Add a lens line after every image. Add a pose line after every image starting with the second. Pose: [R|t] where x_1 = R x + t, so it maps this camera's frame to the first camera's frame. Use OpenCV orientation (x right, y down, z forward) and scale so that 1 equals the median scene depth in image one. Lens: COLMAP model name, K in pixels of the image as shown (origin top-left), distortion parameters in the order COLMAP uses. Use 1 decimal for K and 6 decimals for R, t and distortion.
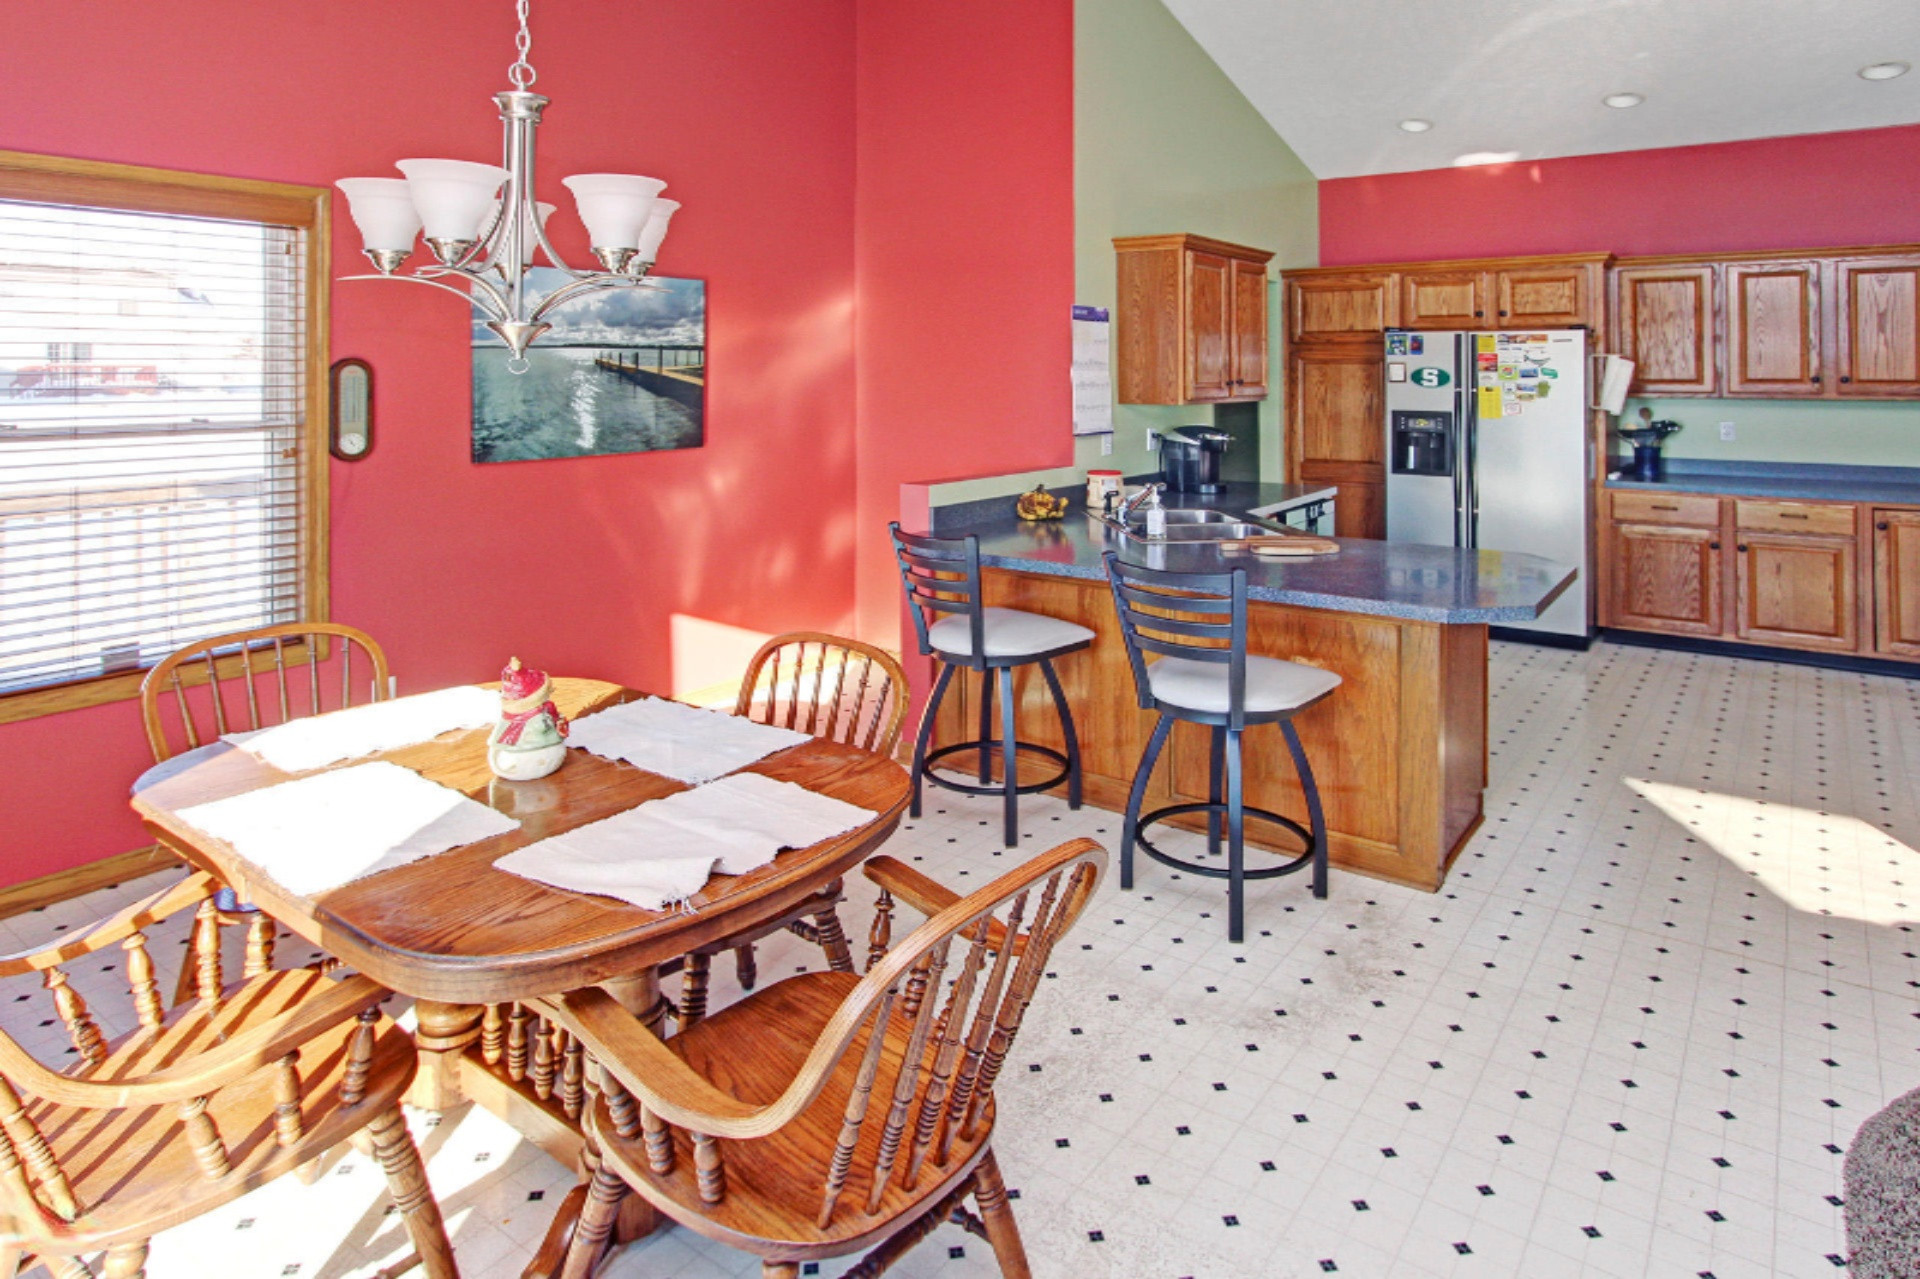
lens RADIAL K [[1158.9, 0, 988.1], [0, 1158.9, 656.2], [0, 0, 1]] dist [0.000022, 0.012885]
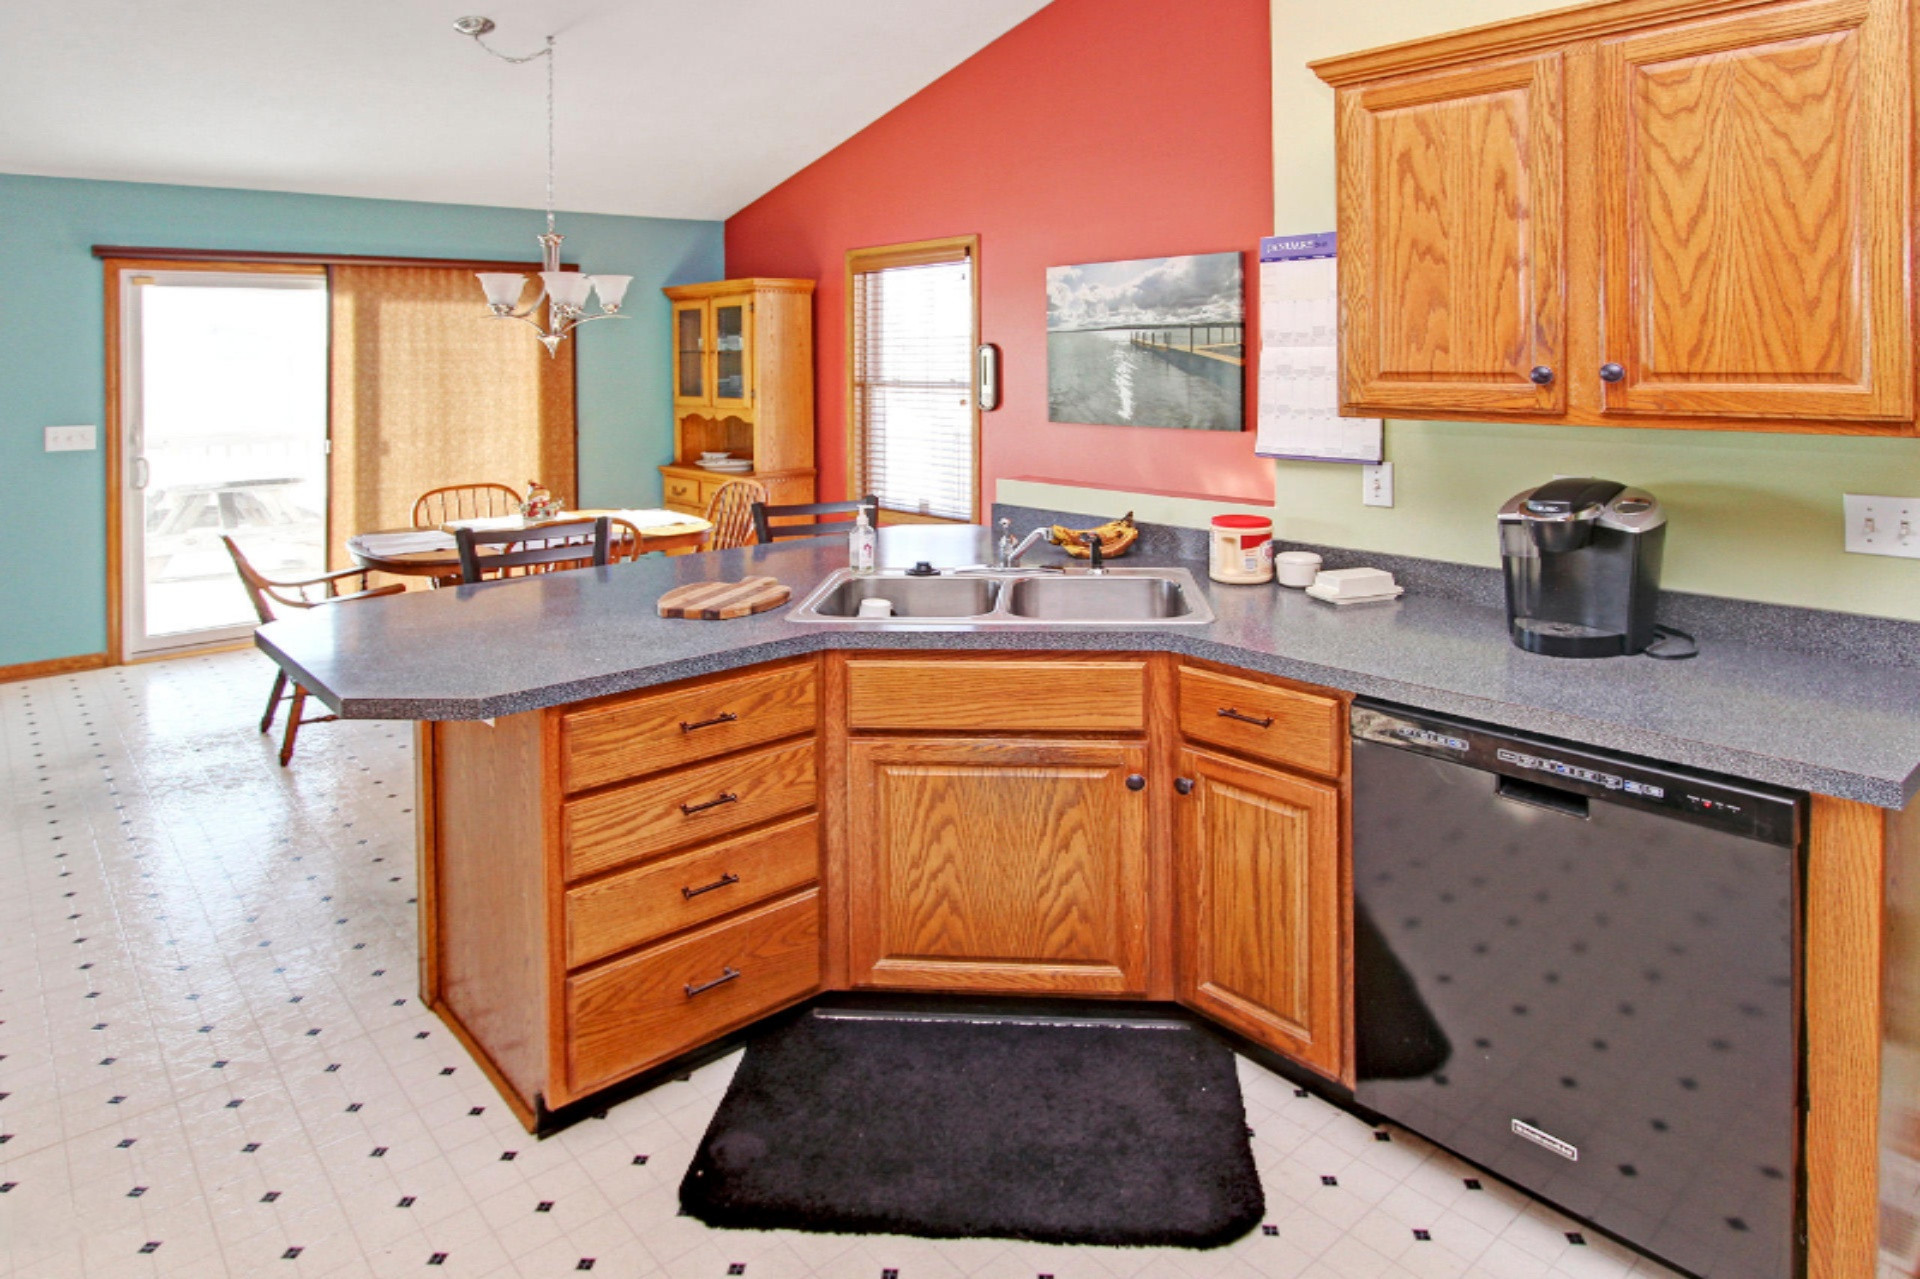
lens RADIAL K [[1158.9, 0, 988.1], [0, 1158.9, 656.2], [0, 0, 1]] dist [0.000022, 0.012885]
pose [[-0.230971, 0.253068, -0.939473, 0.816073], [-0.221525, 0.926543, 0.304047, -0.283504], [0.947407, 0.278343, -0.157943, 1.134495]]
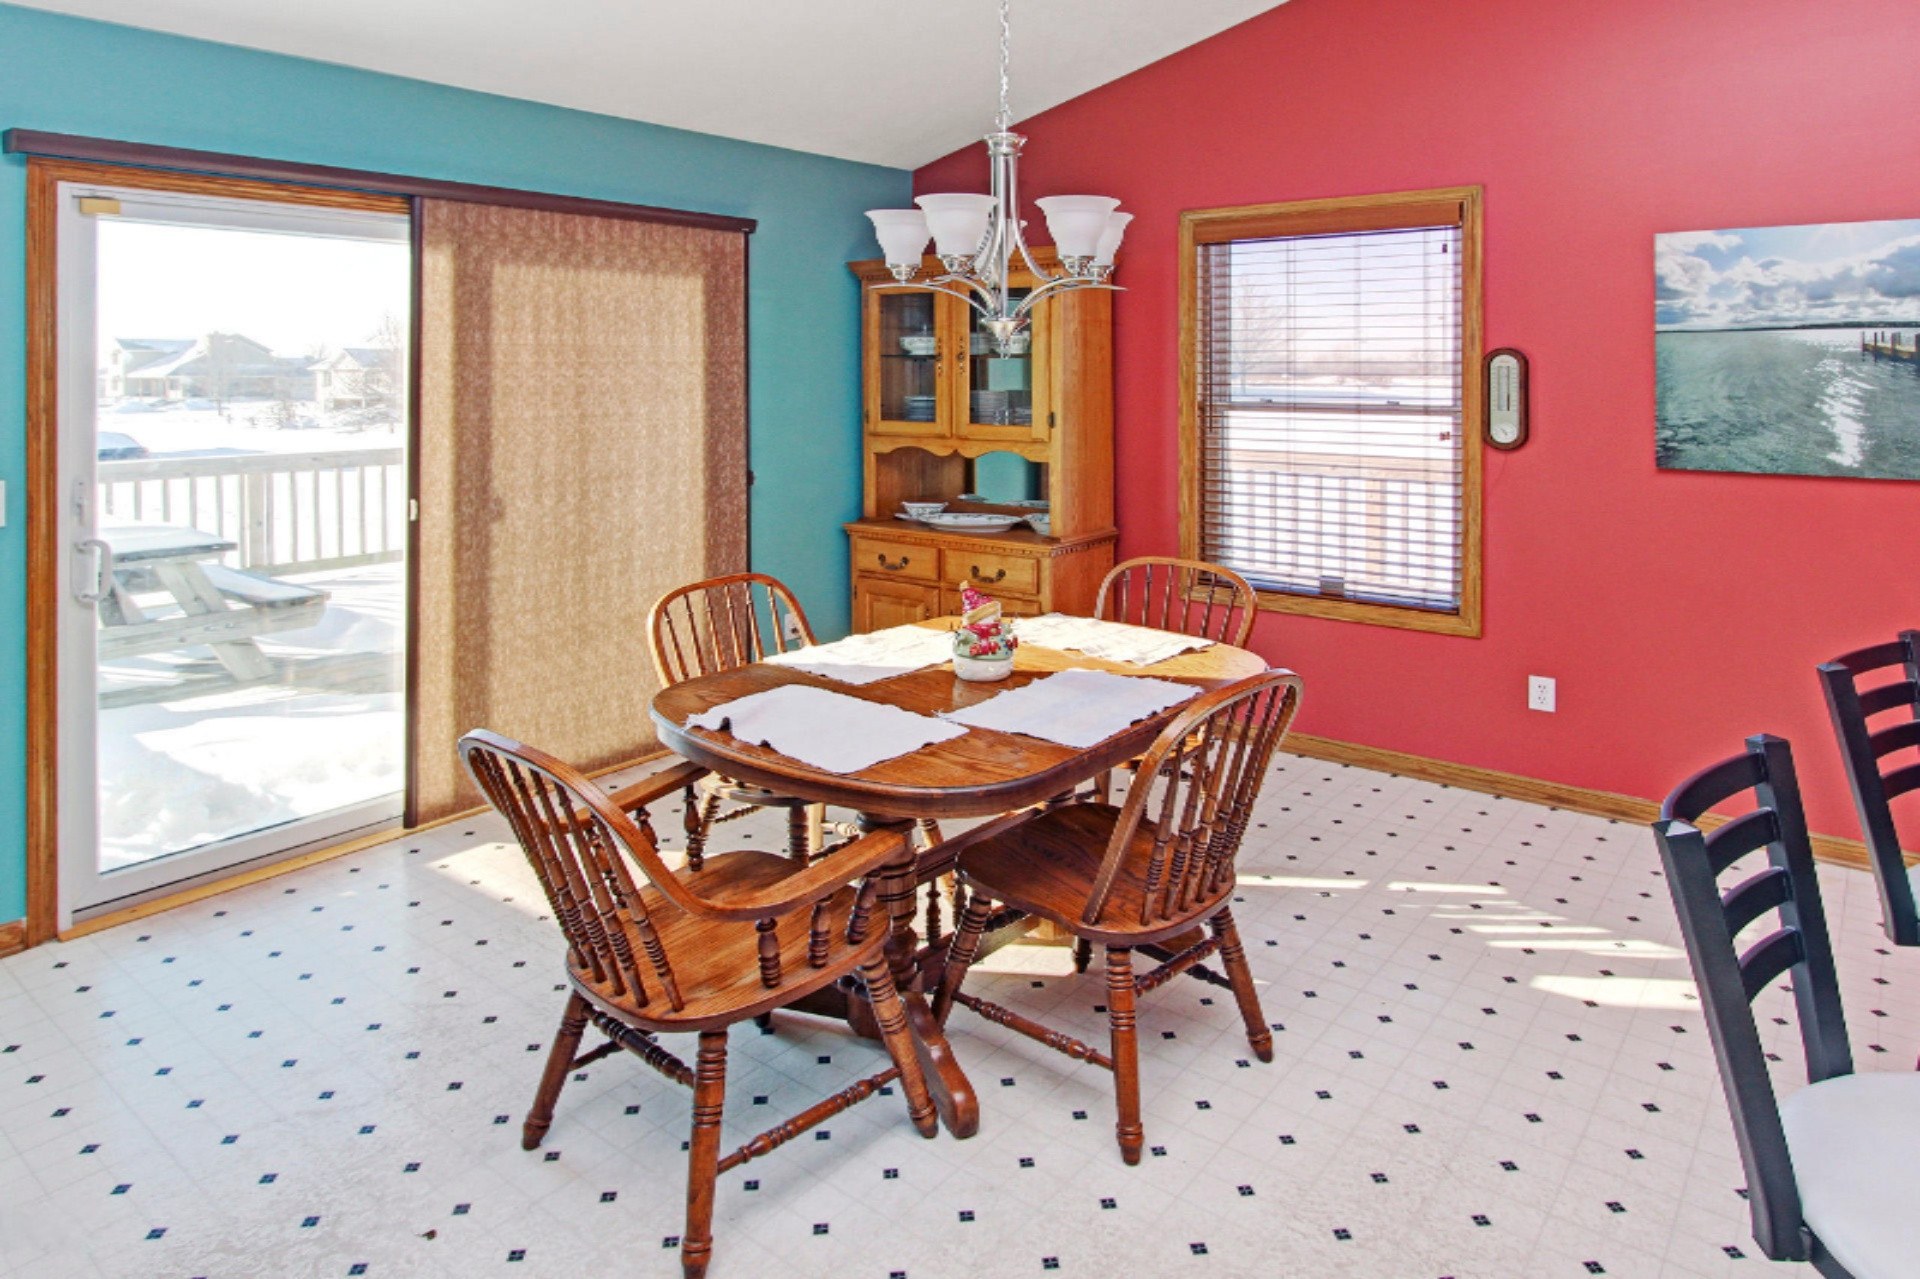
lens RADIAL K [[1154.2, 0, 960.0], [0, 1154.2, 639.5], [0, 0, 1]] dist [-0.005282, -0.000115]
pose [[-0.045225, 0.233243, -0.971366, 0.419520], [-0.240443, 0.941234, 0.237203, -0.119048], [0.969609, 0.244285, 0.013515, 0.495499]]
